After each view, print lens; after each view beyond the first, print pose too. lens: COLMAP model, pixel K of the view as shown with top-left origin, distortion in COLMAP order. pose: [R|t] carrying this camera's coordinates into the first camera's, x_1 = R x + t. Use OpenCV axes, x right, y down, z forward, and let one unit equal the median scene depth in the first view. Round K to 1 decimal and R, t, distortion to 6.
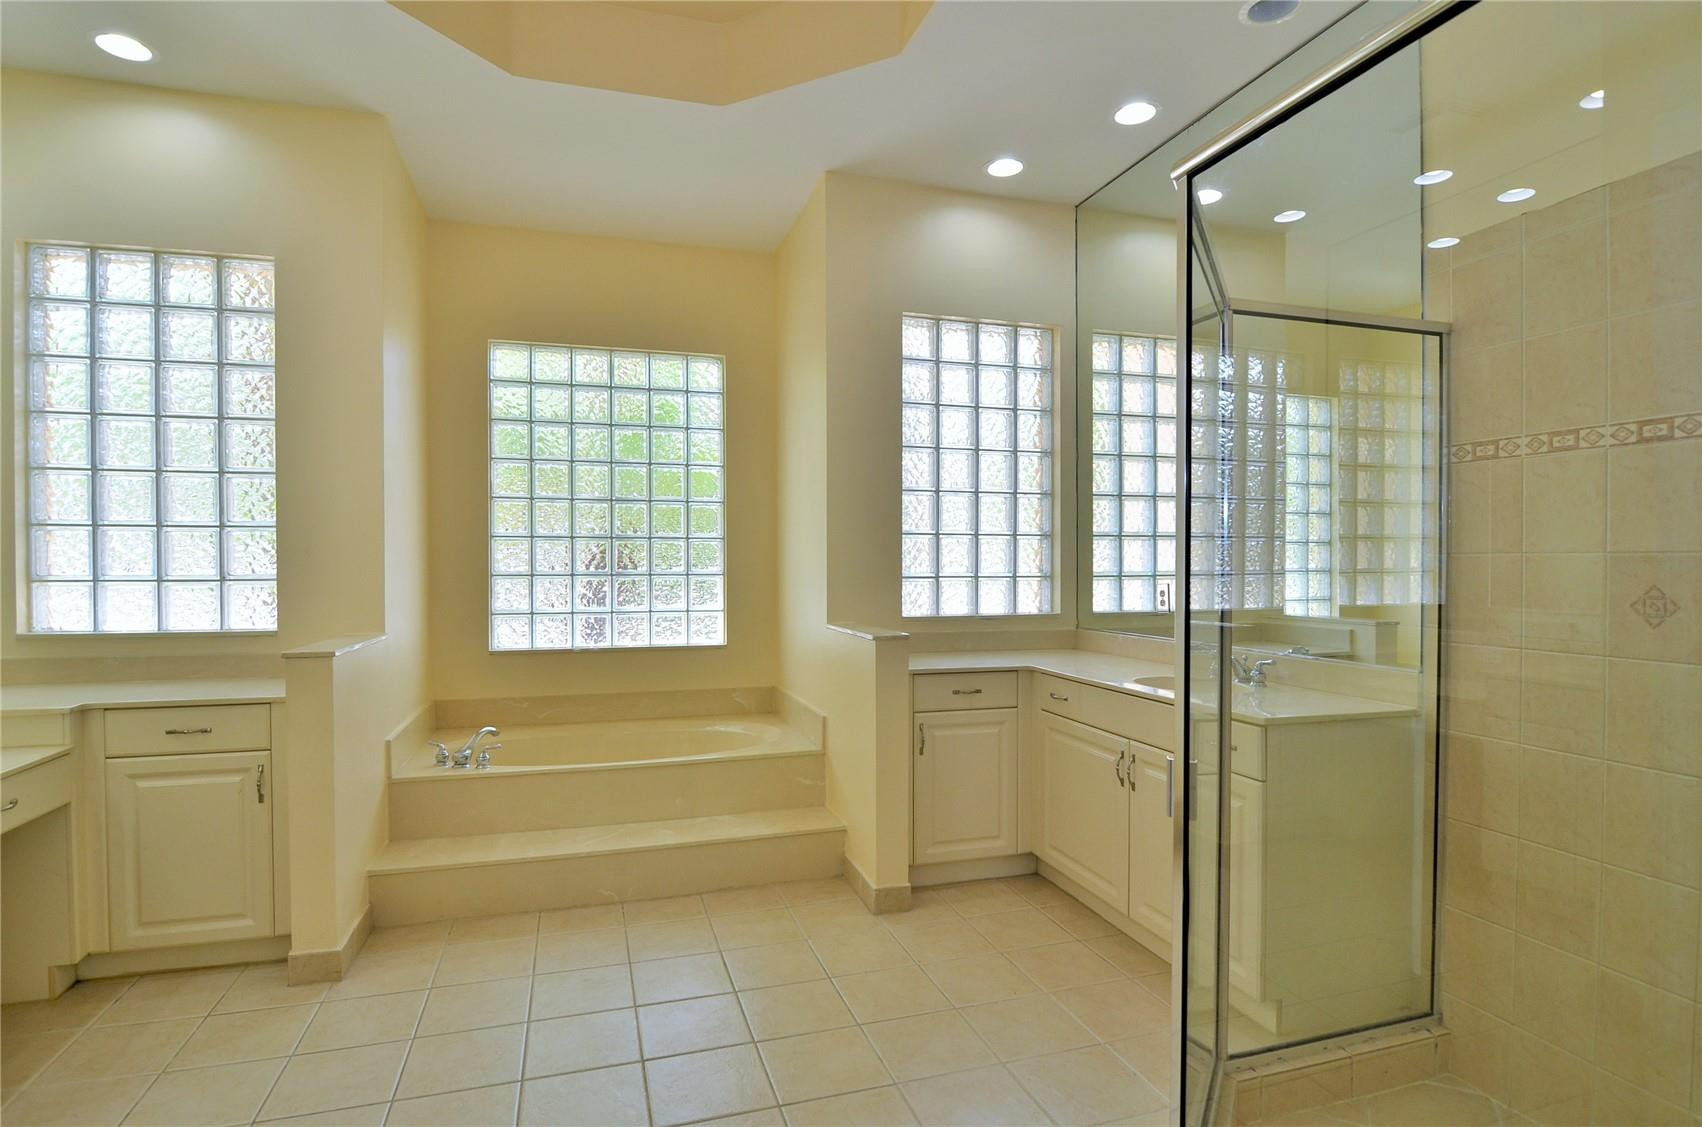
lens RADIAL K [[832.5, 0, 842.9], [0, 832.5, 563.4], [0, 0, 1]] dist [-0.019332, -0.001976]
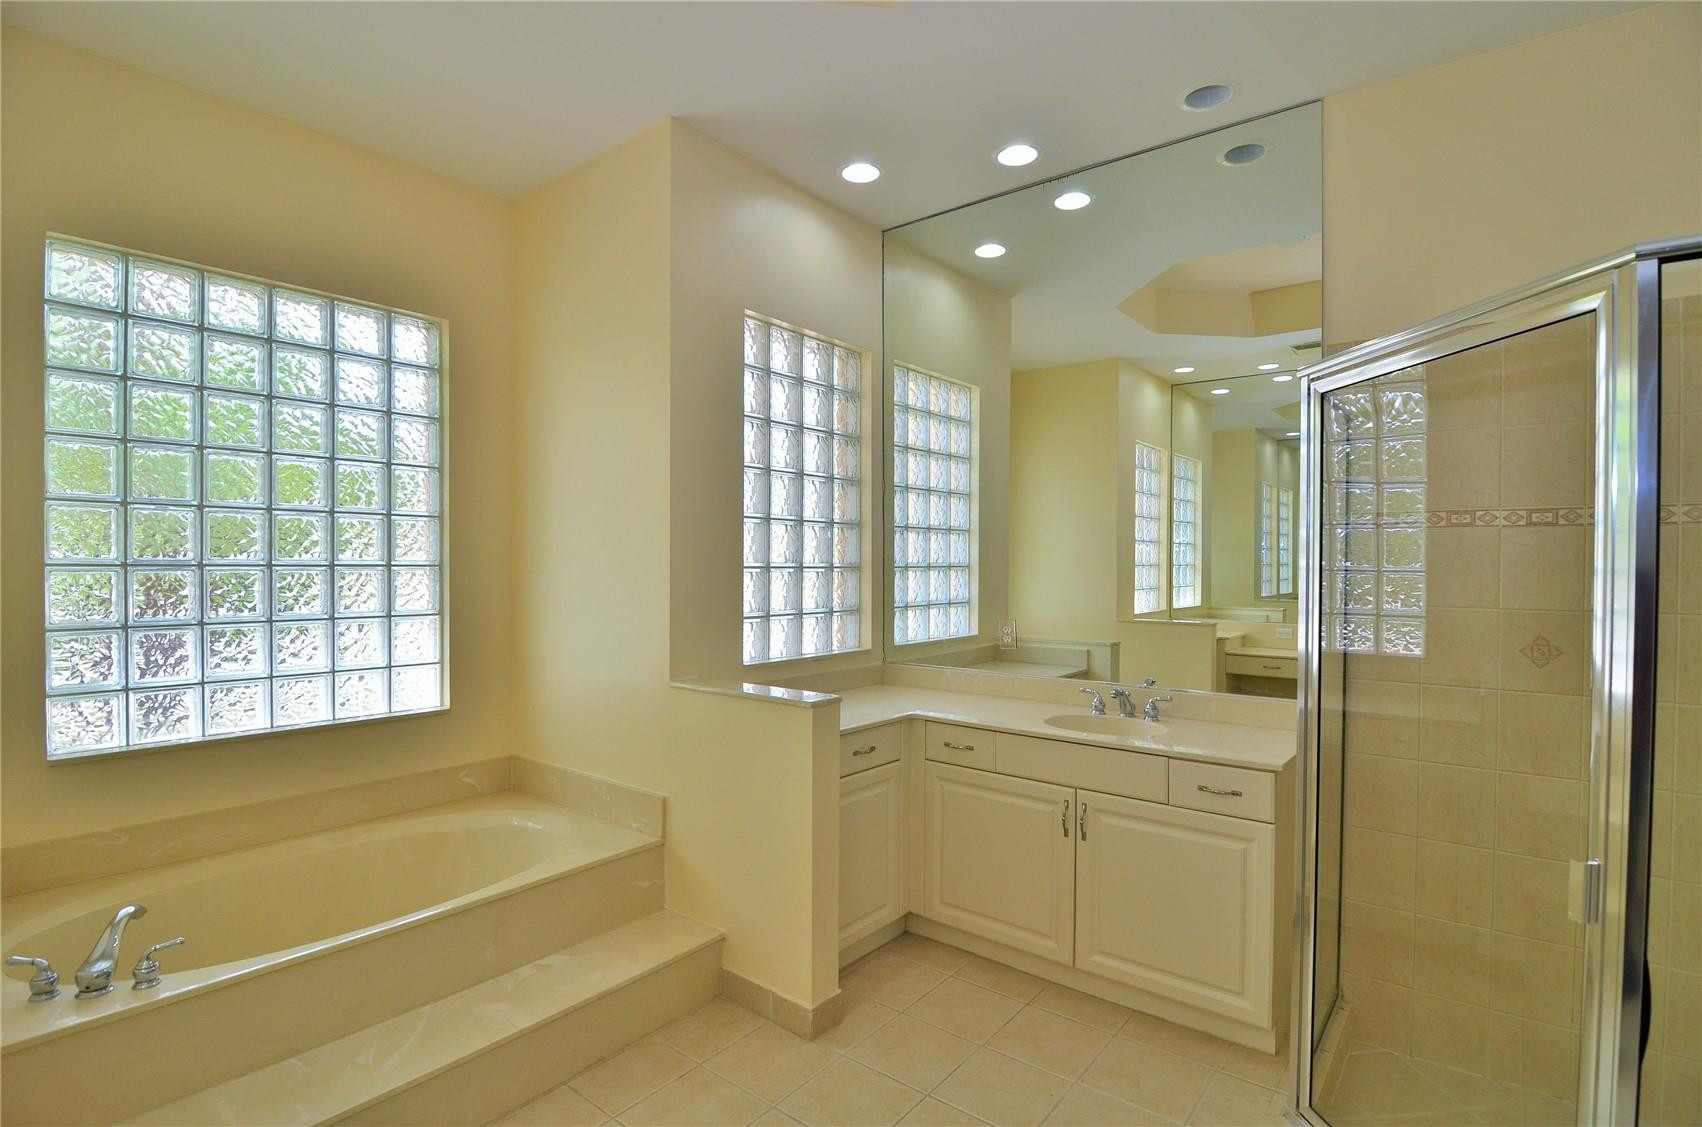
lens RADIAL K [[792.8, 0, 774.8], [0, 792.8, 558.9], [0, 0, 1]] dist [-0.019592, -0.002271]
pose [[0.836833, 0.001969, 0.547455, -0.336604], [-0.001810, 0.999998, -0.000831, -0.043235], [-0.547456, -0.000295, 0.836835, 0.291857]]
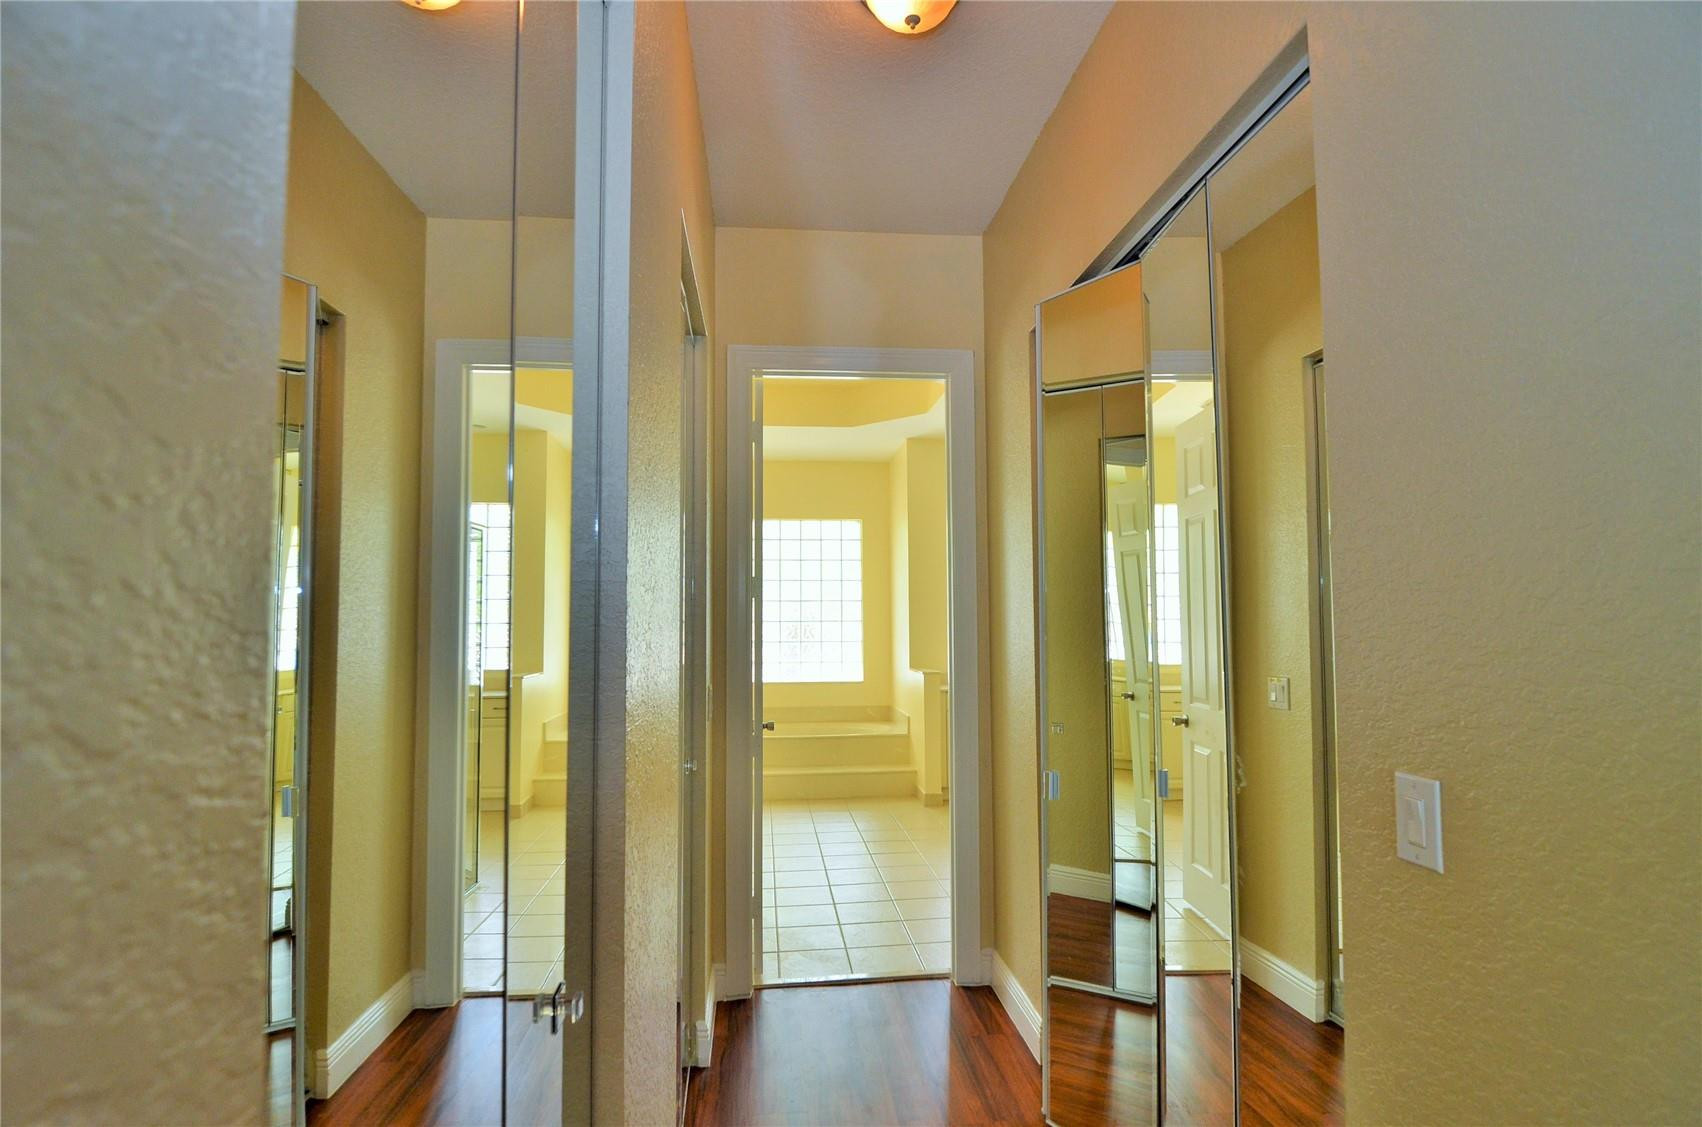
lens RADIAL K [[832.5, 0, 852.5], [0, 832.5, 568.5], [0, 0, 1]] dist [-0.019332, -0.001976]
pose [[0.981211, -0.018914, -0.192008, 0.220533], [0.008255, 0.998387, -0.056163, -0.051972], [0.192761, 0.053523, 0.979785, -0.921706]]
